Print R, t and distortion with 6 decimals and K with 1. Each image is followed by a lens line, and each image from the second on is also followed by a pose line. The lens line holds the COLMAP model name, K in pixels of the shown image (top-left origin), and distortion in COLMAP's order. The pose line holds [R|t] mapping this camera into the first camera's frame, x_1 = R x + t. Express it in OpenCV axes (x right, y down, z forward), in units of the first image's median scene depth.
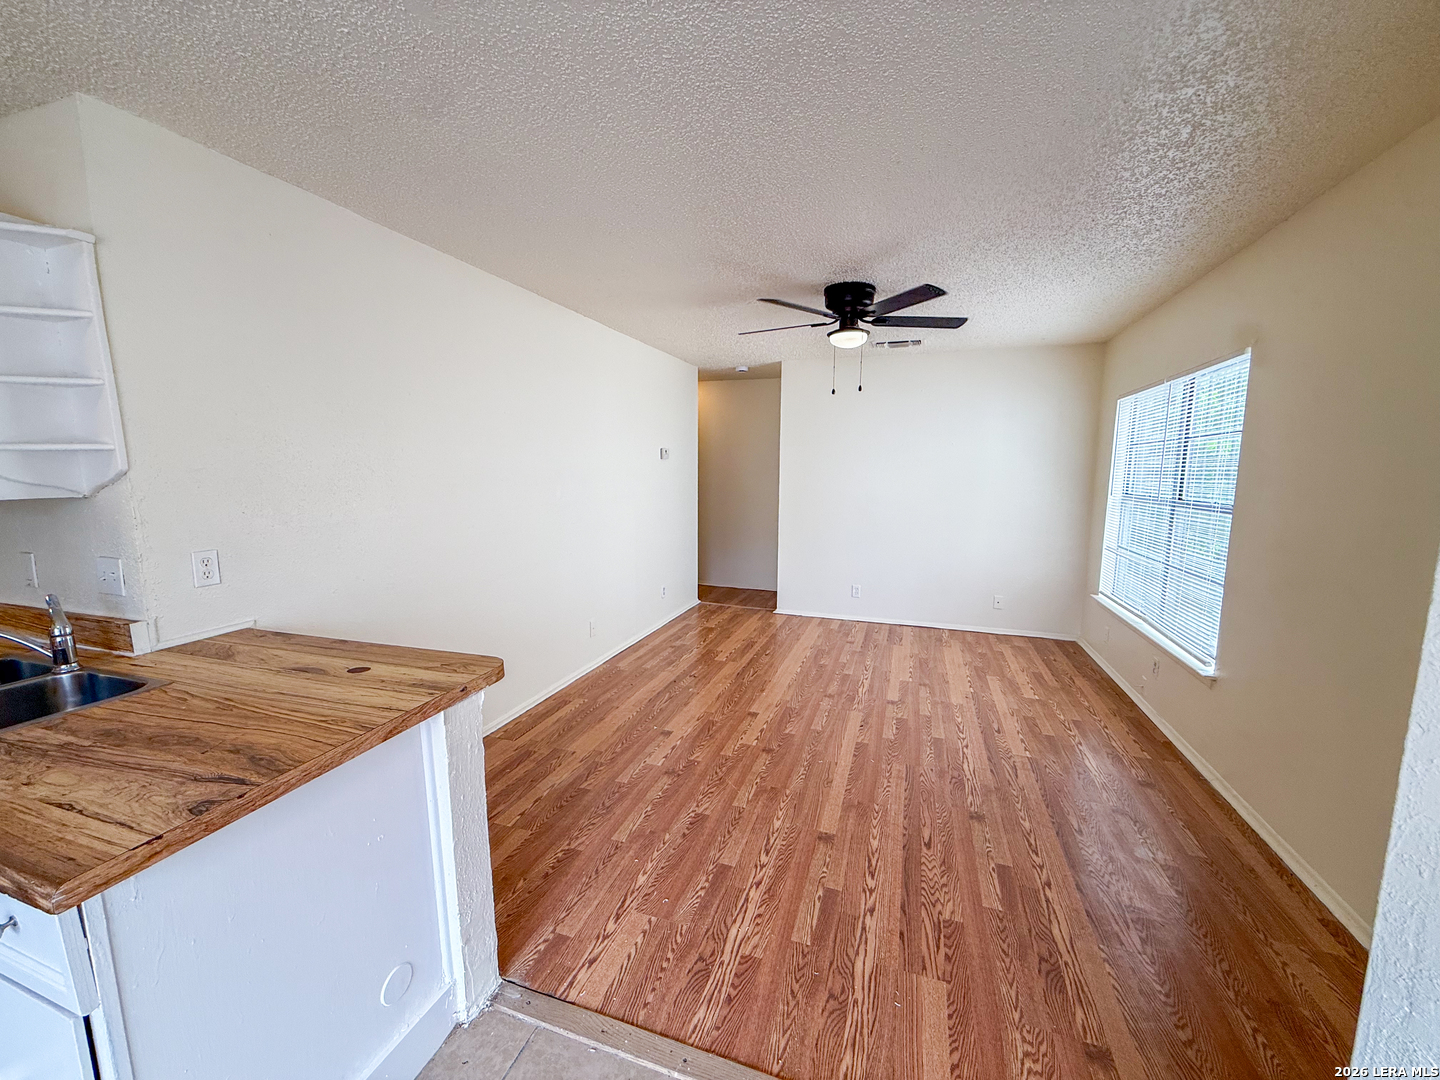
lens RADIAL K [[573.9, 0, 720.0], [0, 573.9, 540.0], [0, 0, 1]] dist [0.000245, -0.000060]
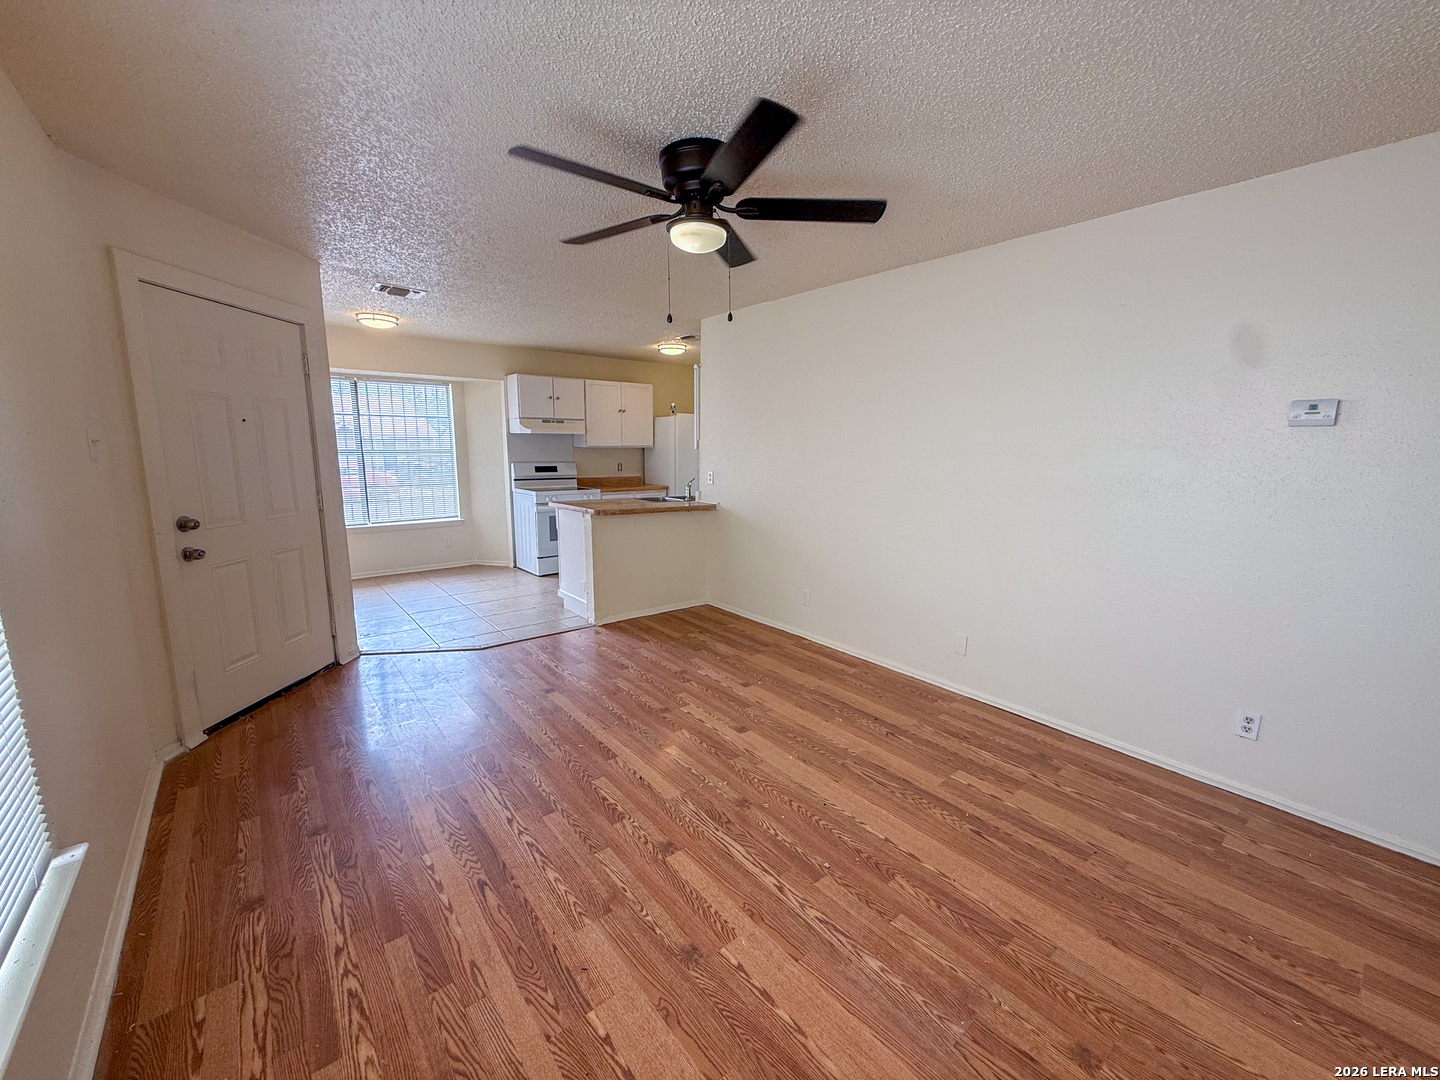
lens RADIAL K [[573.9, 0, 720.0], [0, 573.9, 540.0], [0, 0, 1]] dist [0.000245, -0.000060]
pose [[-0.524246, 0.135321, -0.840747, 0.798061], [-0.122700, 0.964988, 0.231827, -0.173369], [0.842681, 0.224694, -0.489287, 1.403602]]
